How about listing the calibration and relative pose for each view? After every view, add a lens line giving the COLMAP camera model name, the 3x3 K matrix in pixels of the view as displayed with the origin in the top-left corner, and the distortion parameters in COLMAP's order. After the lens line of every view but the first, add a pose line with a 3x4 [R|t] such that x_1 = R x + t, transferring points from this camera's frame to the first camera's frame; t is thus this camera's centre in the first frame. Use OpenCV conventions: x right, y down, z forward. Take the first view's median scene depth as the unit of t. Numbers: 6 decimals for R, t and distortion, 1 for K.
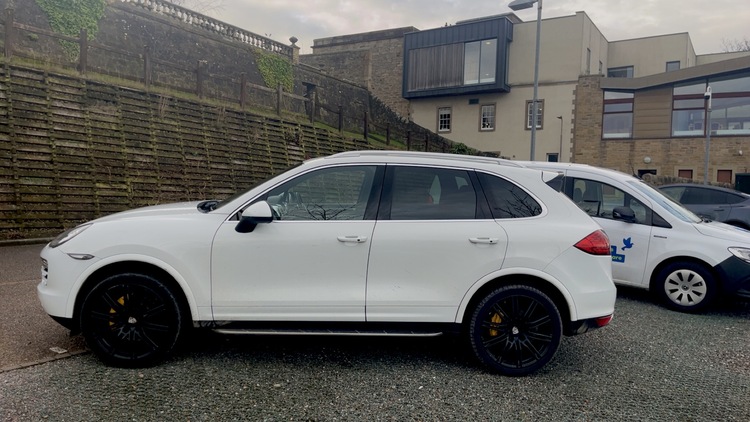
lens RADIAL K [[557.0, 0, 375.0], [0, 557.0, 211.0], [0, 0, 1]] dist [0.090228, -0.115132]
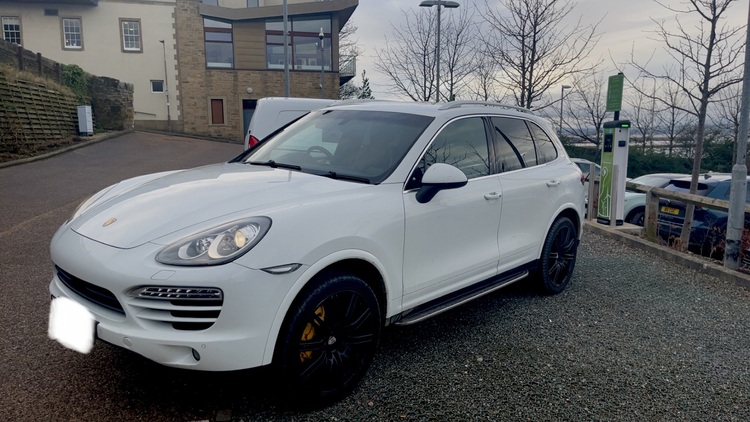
lens RADIAL K [[557.0, 0, 375.0], [0, 557.0, 211.0], [0, 0, 1]] dist [0.090228, -0.115132]
pose [[0.705034, -0.133459, 0.696502, -0.235117], [0.041695, 0.988234, 0.147154, -0.020389], [-0.707946, -0.074708, 0.702304, 0.125028]]
